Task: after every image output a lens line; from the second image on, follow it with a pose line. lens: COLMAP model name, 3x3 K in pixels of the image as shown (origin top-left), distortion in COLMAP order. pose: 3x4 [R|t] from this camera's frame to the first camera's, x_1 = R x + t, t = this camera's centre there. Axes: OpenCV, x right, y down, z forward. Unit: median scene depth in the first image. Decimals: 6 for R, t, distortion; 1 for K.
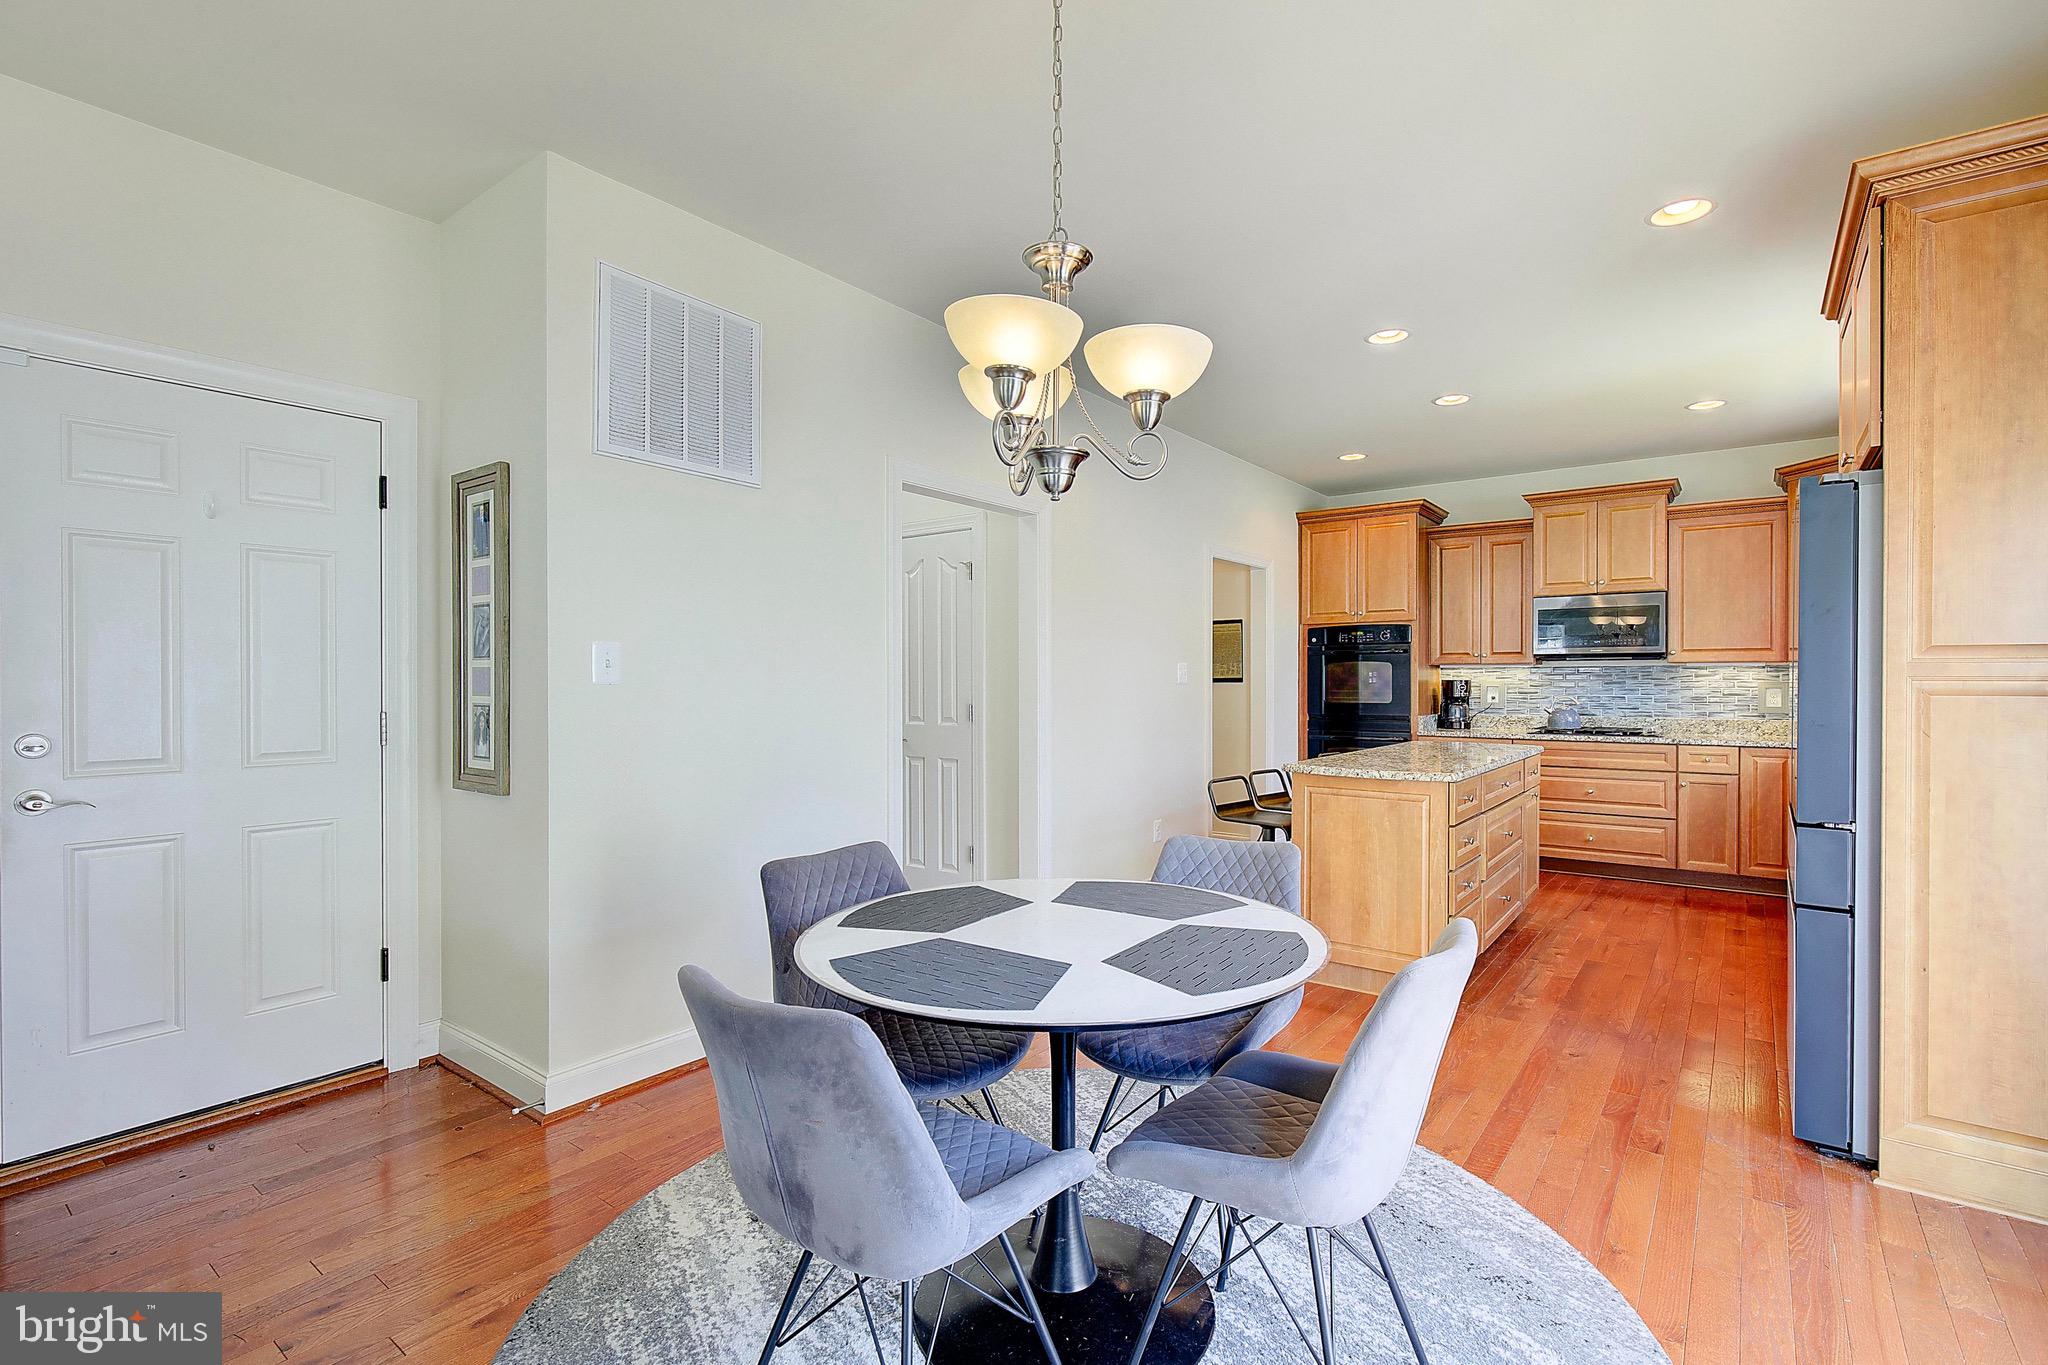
lens RADIAL K [[943.0, 0, 1078.7], [0, 943.0, 685.5], [0, 0, 1]] dist [0.004448, -0.000585]
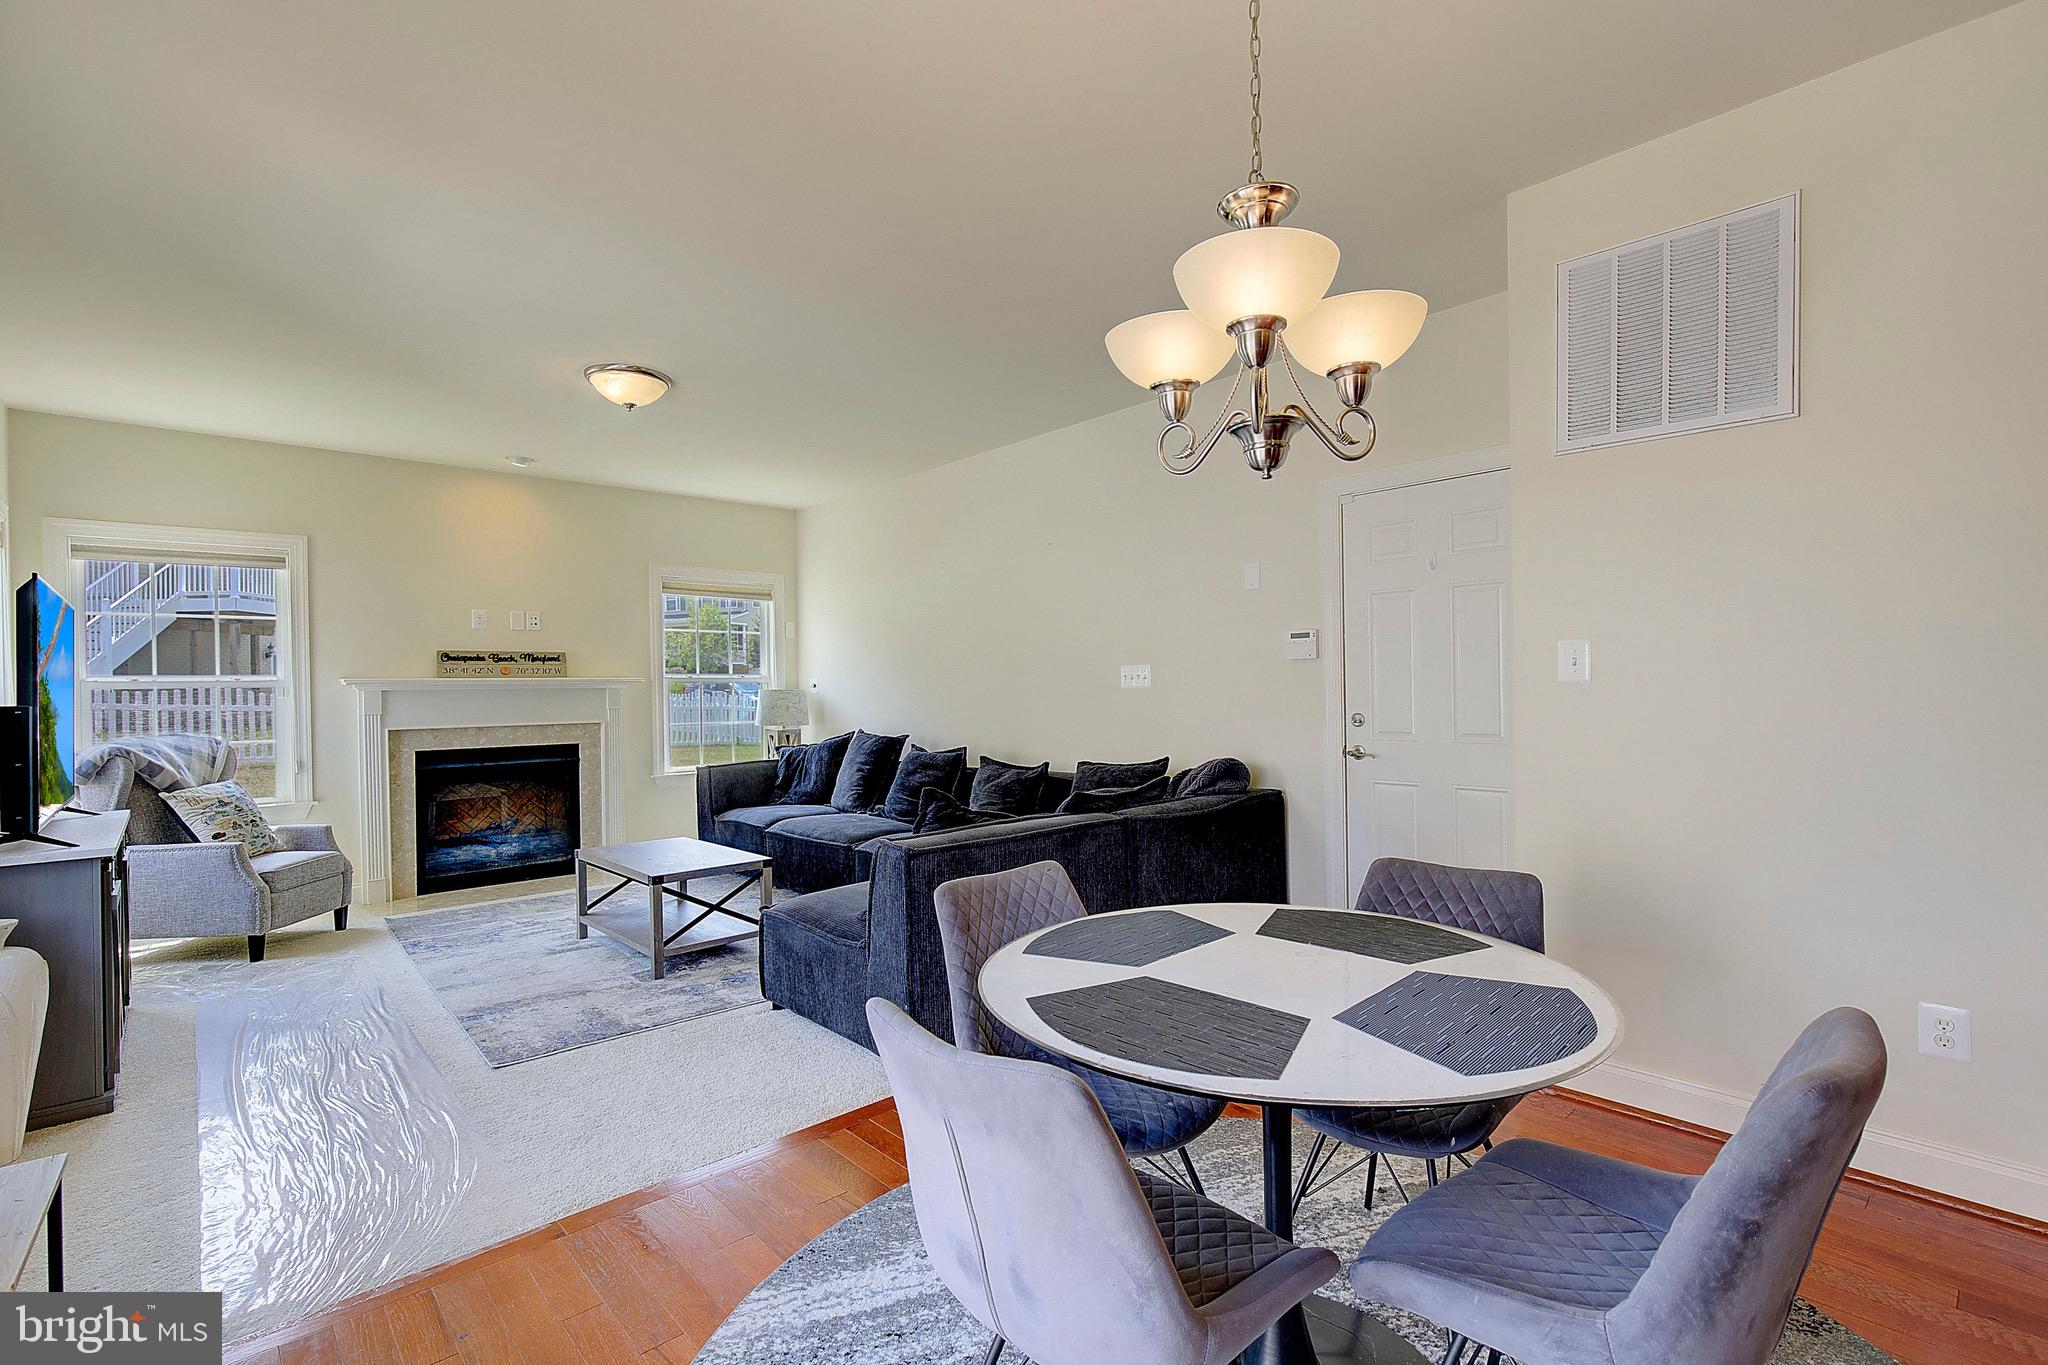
lens RADIAL K [[943.0, 0, 1049.1], [0, 943.0, 687.2], [0, 0, 1]] dist [0.004448, -0.000585]
pose [[-0.201108, 0.003218, -0.979564, 0.262738], [0.012315, 0.999924, 0.000756, -0.001858], [0.979492, -0.011911, -0.201133, 0.296750]]
